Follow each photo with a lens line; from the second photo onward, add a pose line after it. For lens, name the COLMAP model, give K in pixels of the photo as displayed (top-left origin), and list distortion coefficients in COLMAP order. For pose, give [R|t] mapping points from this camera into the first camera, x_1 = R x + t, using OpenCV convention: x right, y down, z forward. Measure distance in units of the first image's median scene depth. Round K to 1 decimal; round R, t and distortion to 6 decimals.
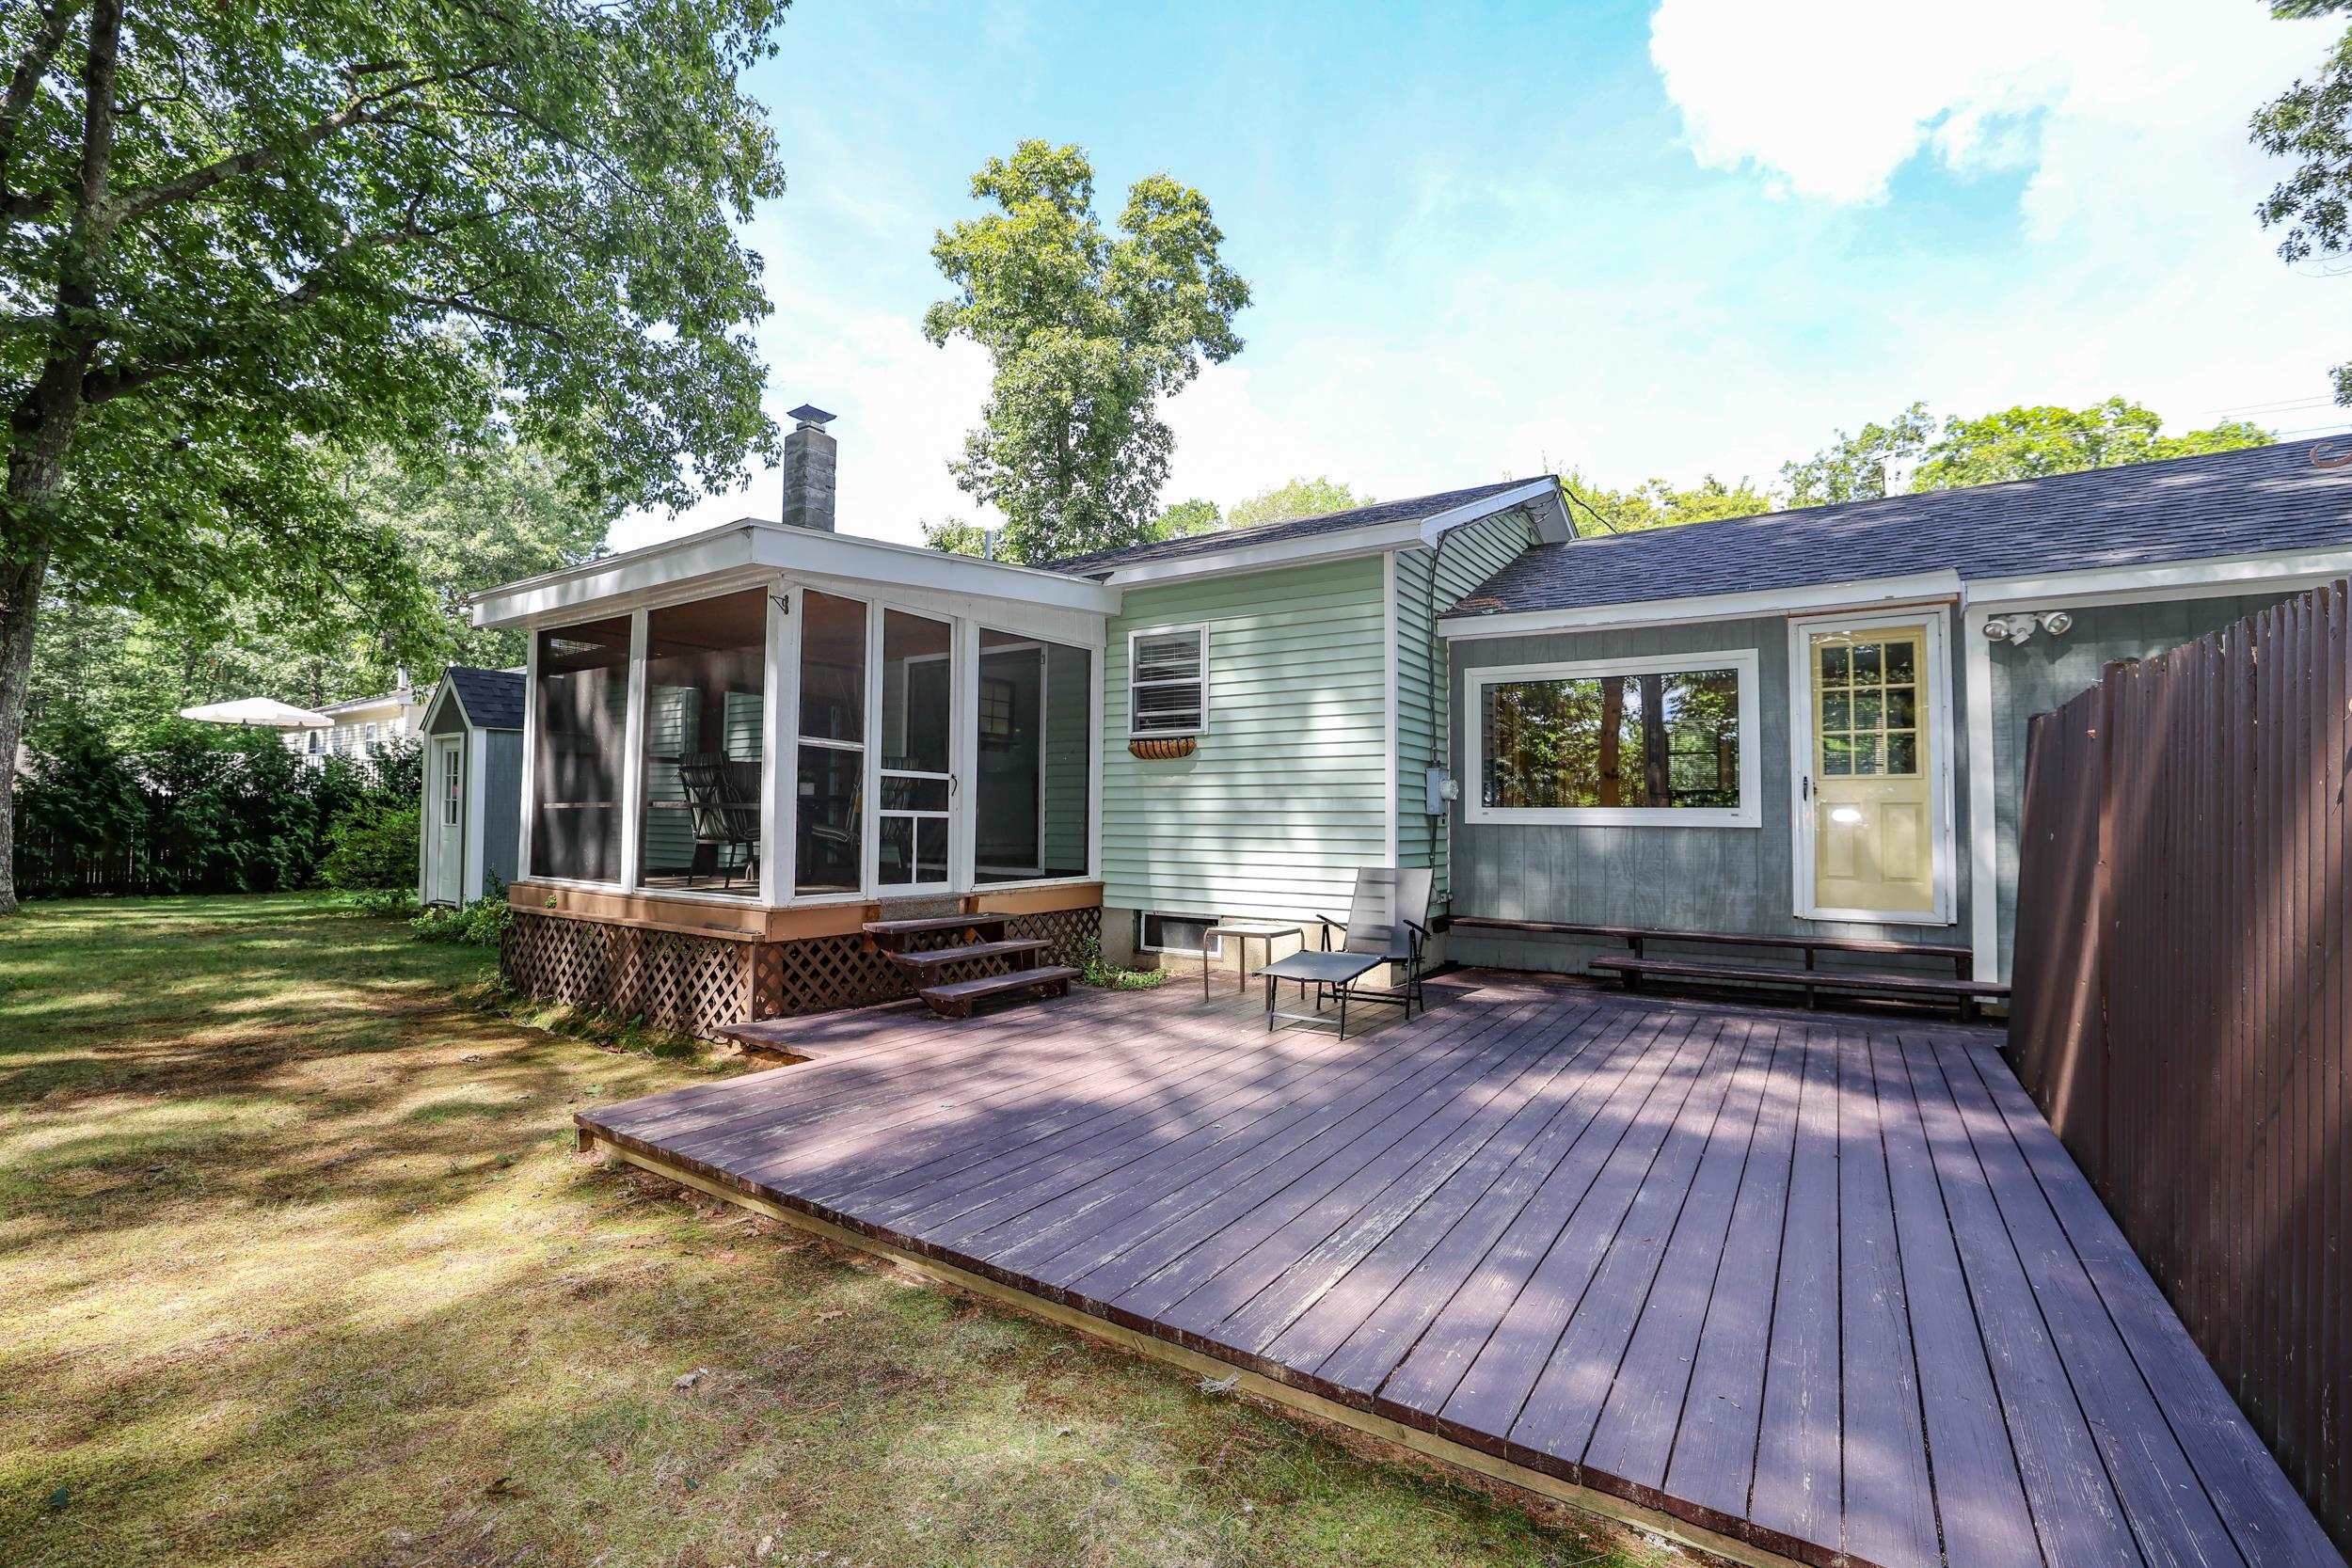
lens RADIAL K [[1004.9, 0, 1176.0], [0, 1004.9, 784.0], [0, 0, 1]] dist [-0.016304, 0.000286]
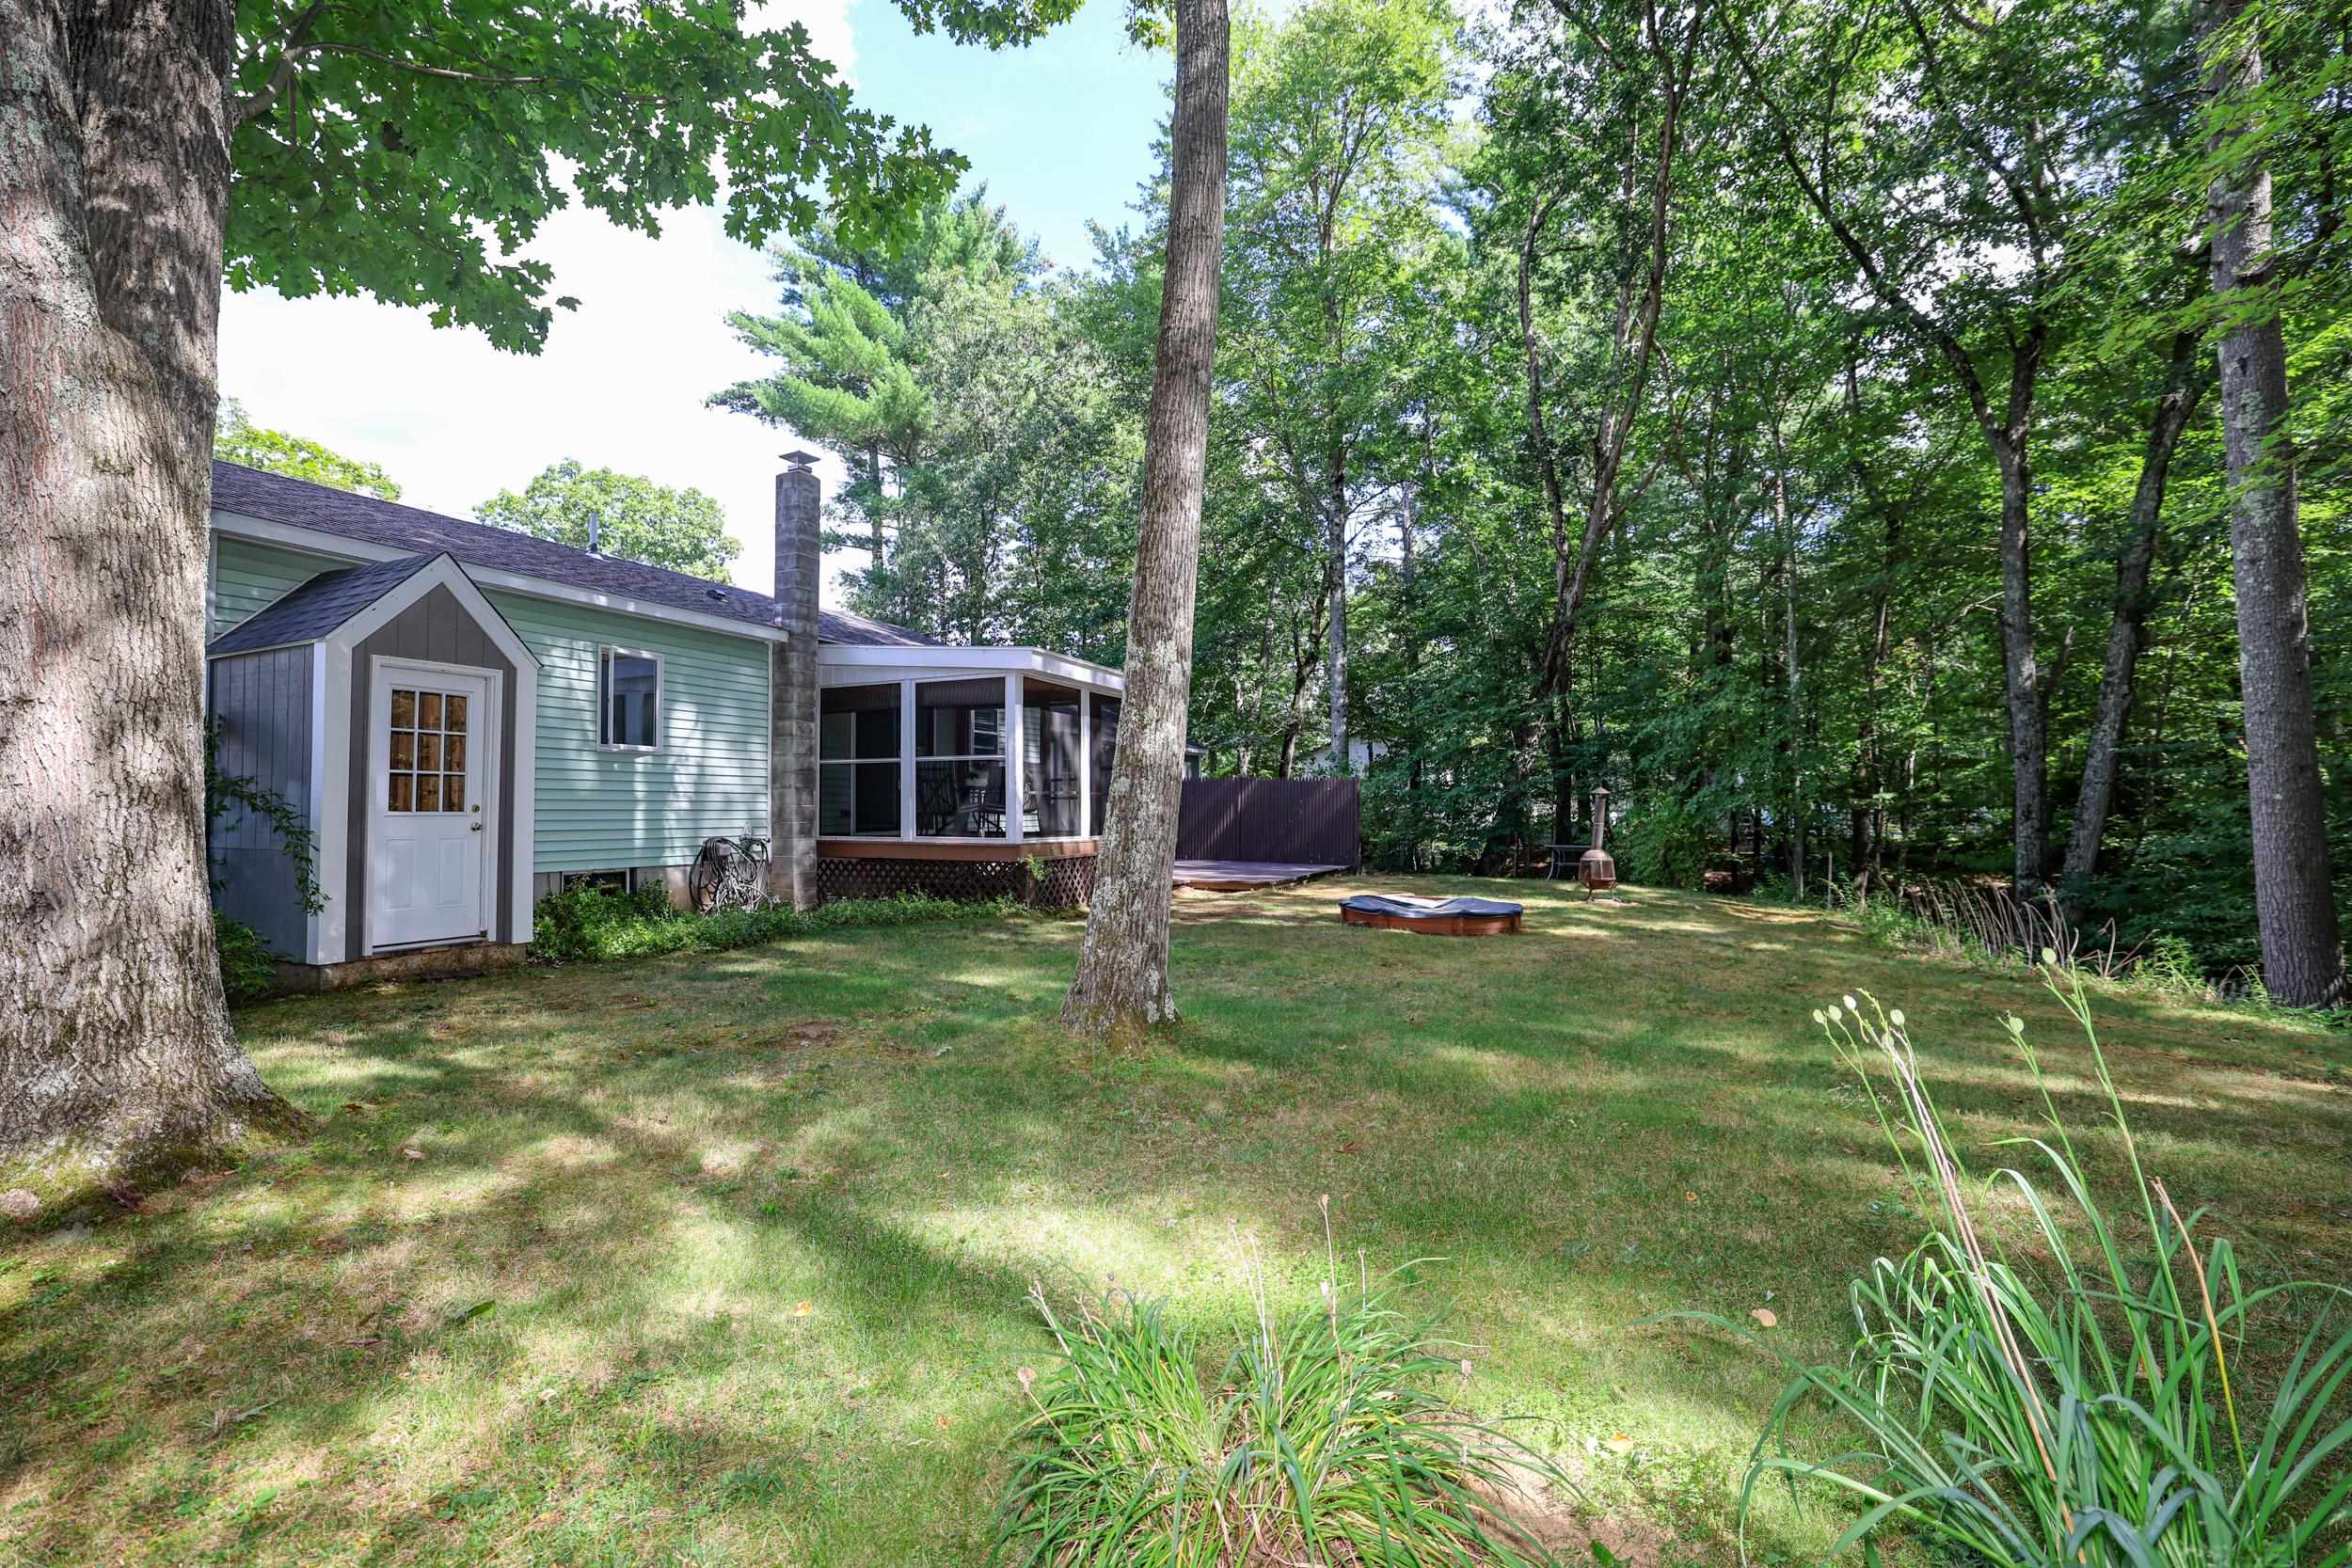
lens RADIAL K [[1011.9, 0, 1165.2], [0, 1011.9, 778.6], [0, 0, 1]] dist [-0.030546, 0.000319]
pose [[-0.149101, 0.017475, 0.988668, -2.170326], [-0.035229, 0.999115, -0.022973, 0.028550], [-0.988194, -0.038255, -0.148353, 1.009234]]
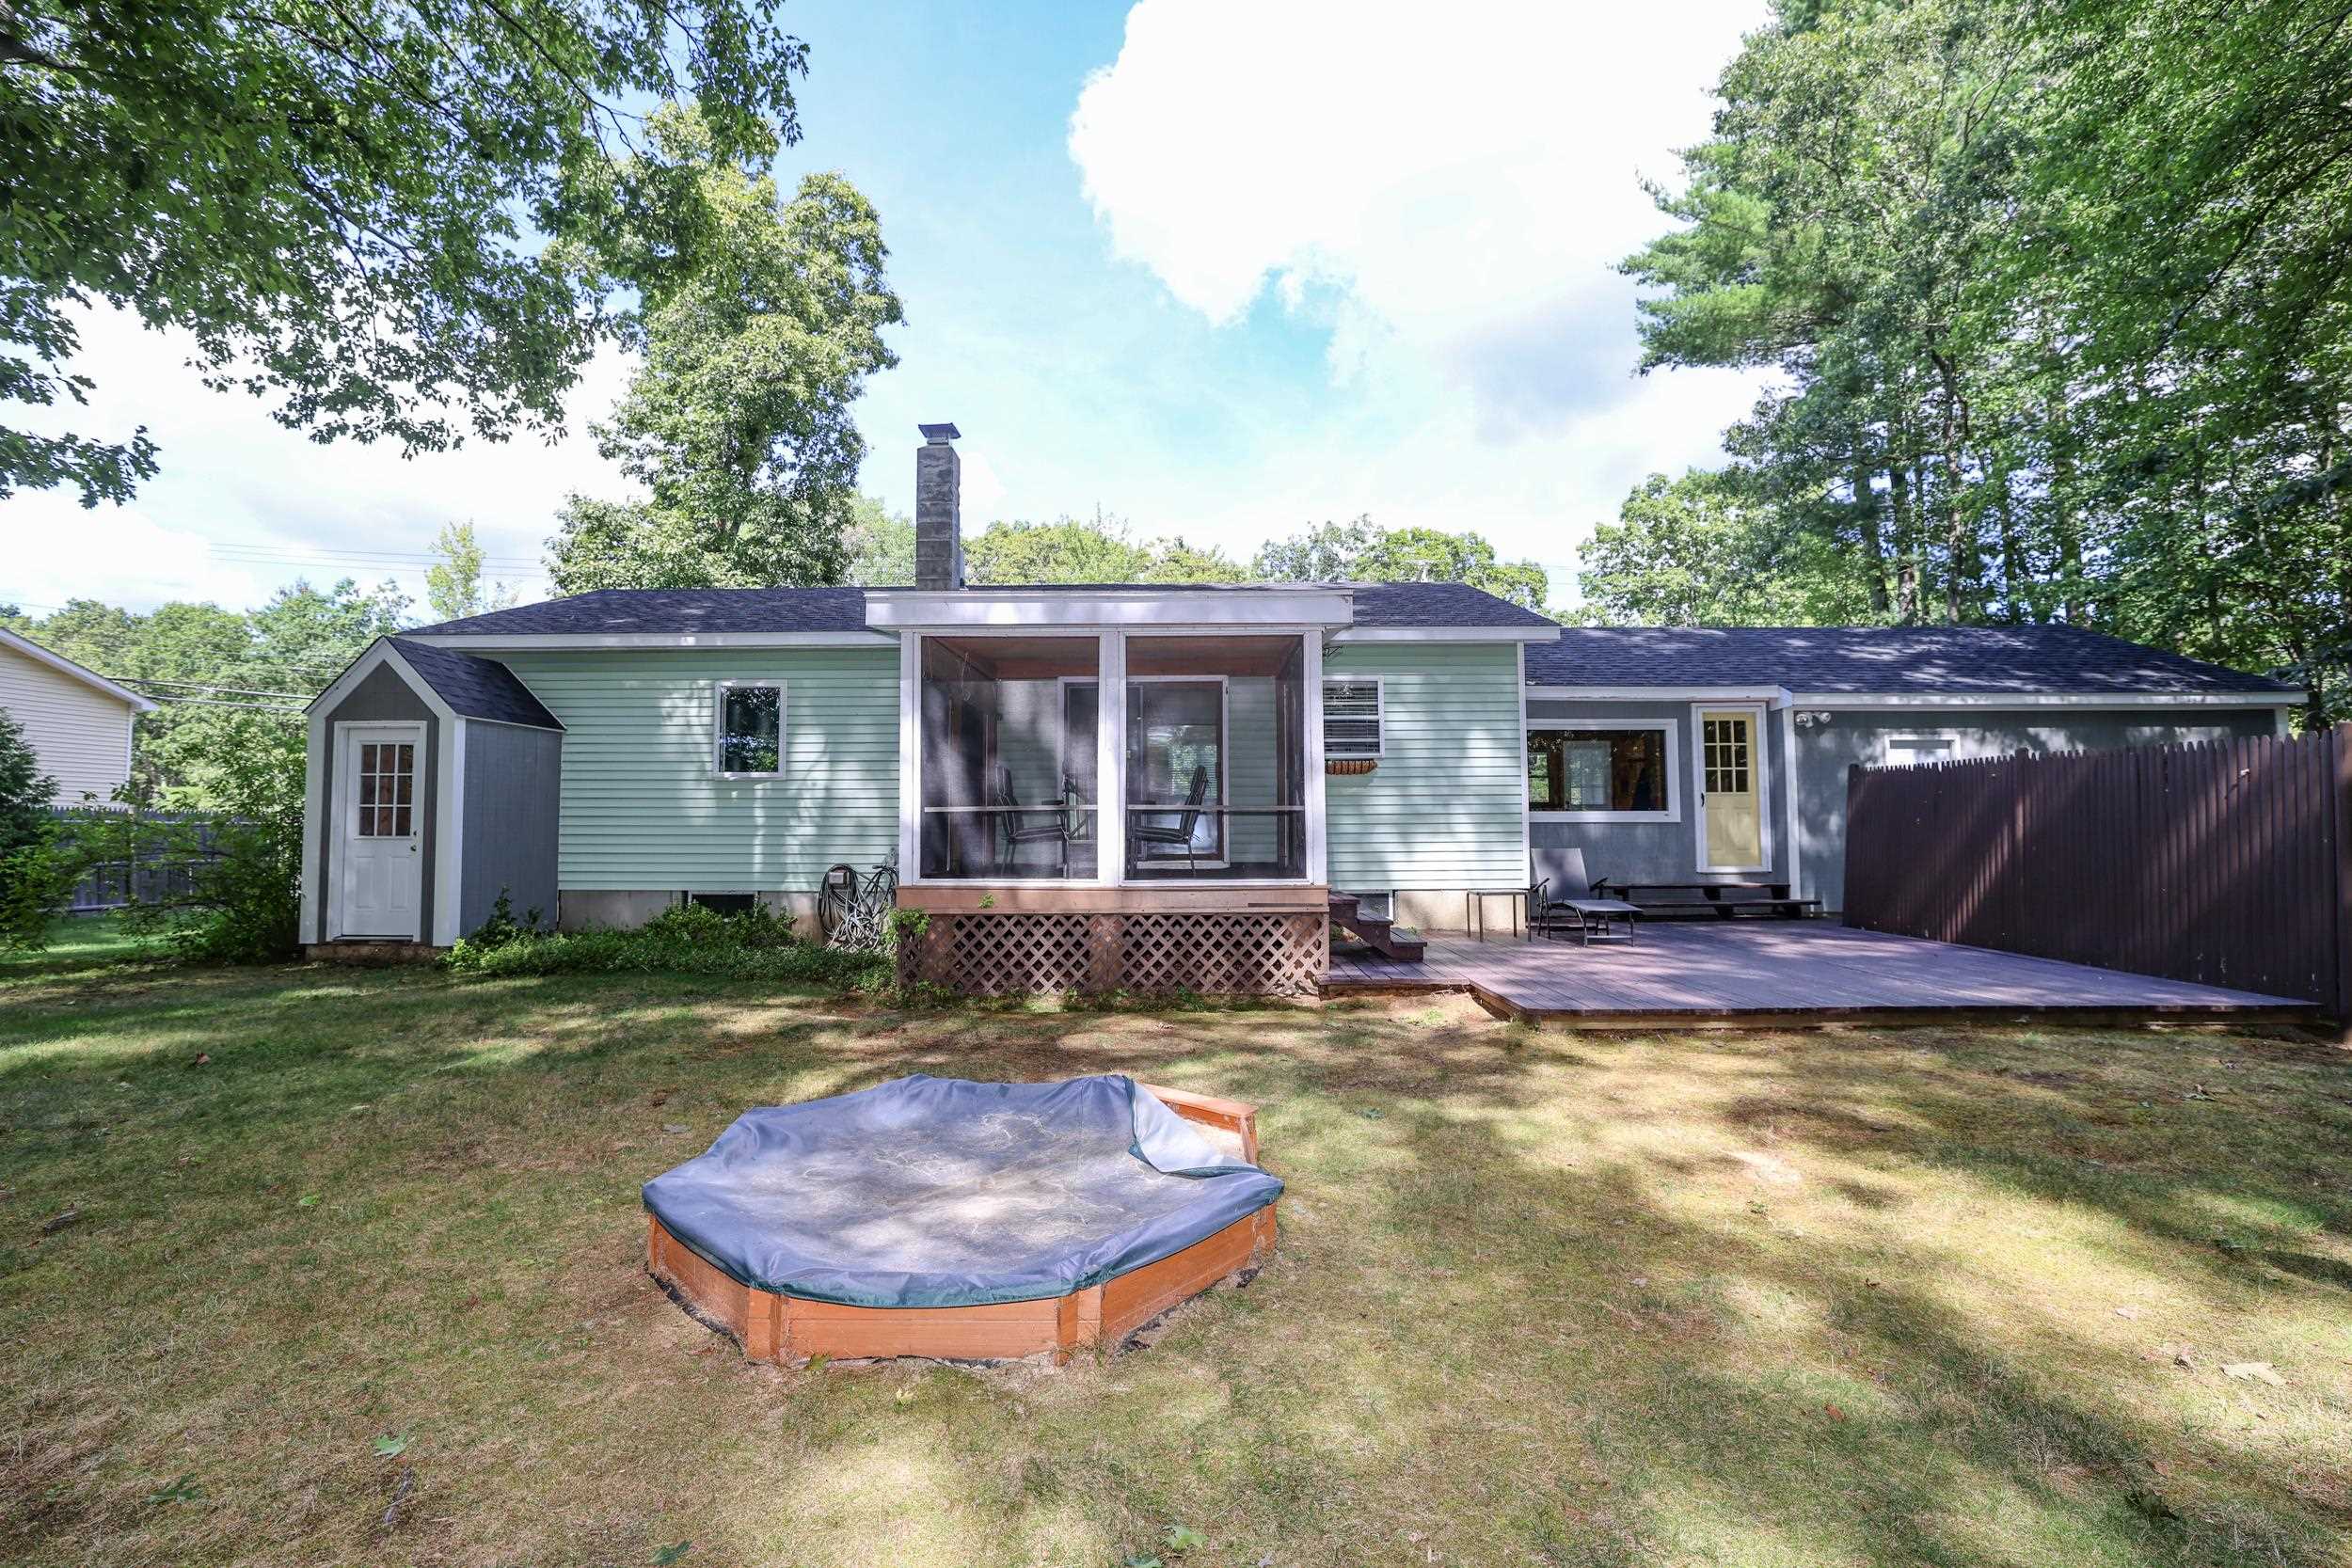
lens RADIAL K [[1011.9, 0, 1165.2], [0, 1011.9, 778.6], [0, 0, 1]] dist [-0.030546, 0.000319]
pose [[0.843287, 0.016956, 0.537197, -0.975061], [-0.008058, 0.999789, -0.018909, 0.007818], [-0.537404, 0.011617, 0.843245, 0.006251]]
